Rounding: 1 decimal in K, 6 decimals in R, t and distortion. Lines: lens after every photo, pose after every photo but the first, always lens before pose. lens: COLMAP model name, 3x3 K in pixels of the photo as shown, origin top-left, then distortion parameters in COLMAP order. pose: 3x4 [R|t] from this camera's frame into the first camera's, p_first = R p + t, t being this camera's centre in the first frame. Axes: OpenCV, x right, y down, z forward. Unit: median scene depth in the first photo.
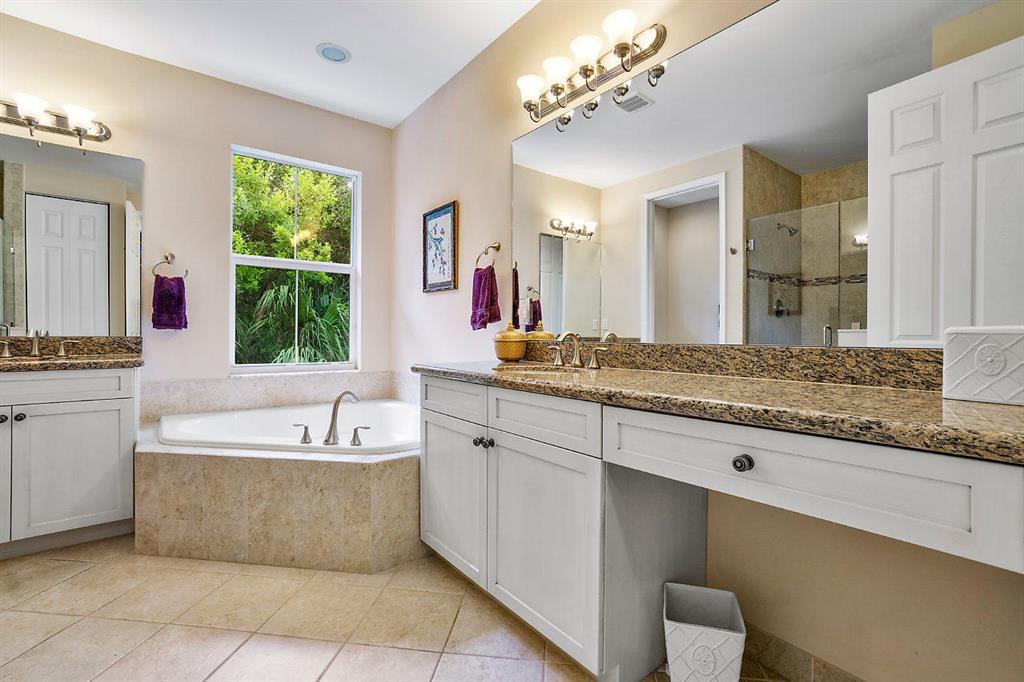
lens RADIAL K [[445.5, 0, 510.0], [0, 445.5, 337.1], [0, 0, 1]] dist [-0.019664, 0.000243]
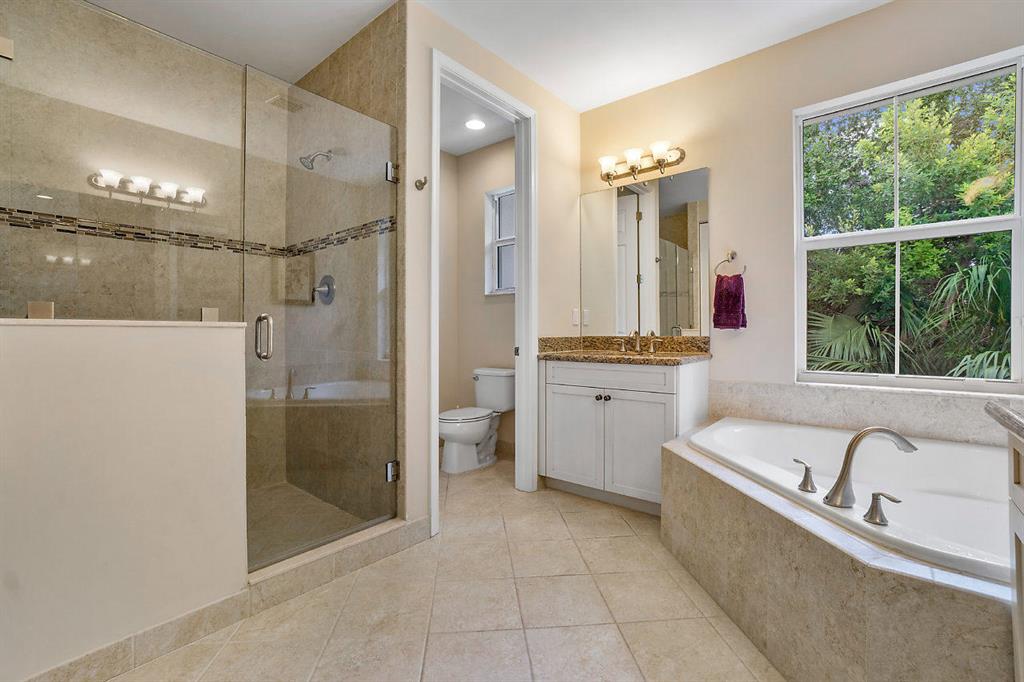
lens RADIAL K [[445.5, 0, 510.0], [0, 445.5, 337.1], [0, 0, 1]] dist [-0.019664, 0.000243]
pose [[0.198187, 0.001543, -0.980163, 0.112318], [-0.000666, 0.999999, 0.001440, -0.000952], [0.980164, 0.000368, 0.198188, 0.390266]]
